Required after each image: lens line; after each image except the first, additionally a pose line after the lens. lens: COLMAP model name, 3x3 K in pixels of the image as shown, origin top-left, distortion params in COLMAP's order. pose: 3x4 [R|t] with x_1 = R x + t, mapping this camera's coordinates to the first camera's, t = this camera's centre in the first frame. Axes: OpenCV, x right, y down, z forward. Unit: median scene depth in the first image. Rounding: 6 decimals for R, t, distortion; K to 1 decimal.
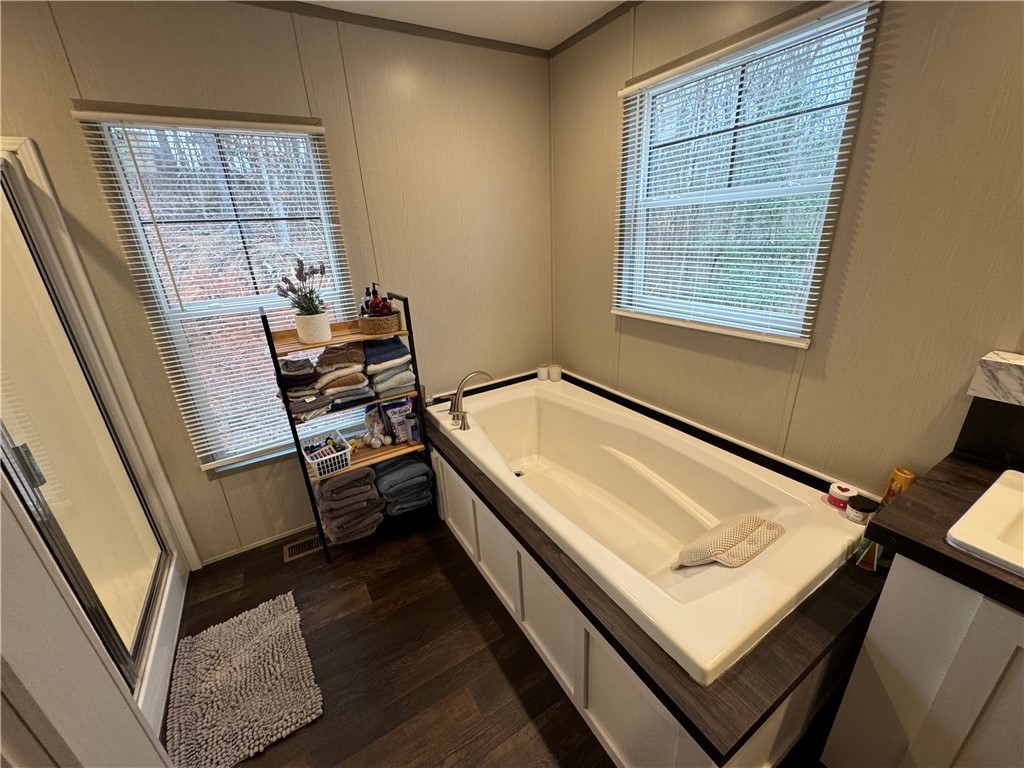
lens RADIAL K [[412.1, 0, 511.8], [0, 412.1, 385.6], [0, 0, 1]] dist [-0.001181, 0.000089]
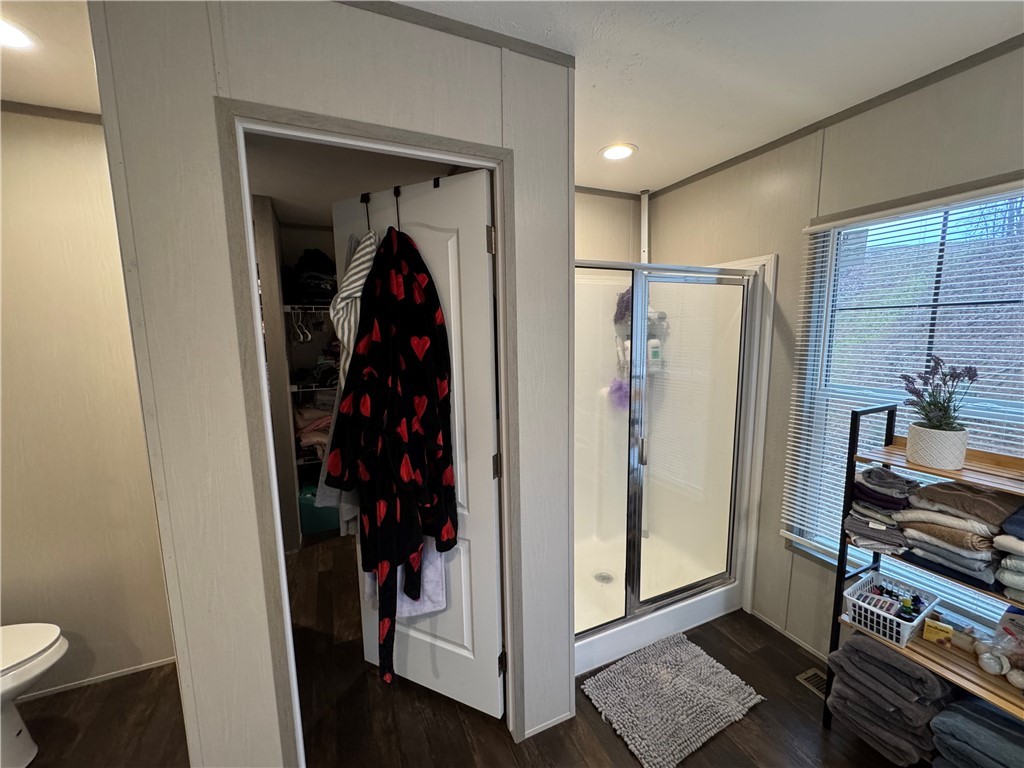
lens RADIAL K [[412.1, 0, 511.8], [0, 412.1, 385.6], [0, 0, 1]] dist [-0.001181, 0.000089]
pose [[-0.132714, 0.178327, -0.974980, 0.301921], [-0.333415, 0.918323, 0.213348, -0.141261], [0.933392, 0.353388, -0.062417, 0.303330]]
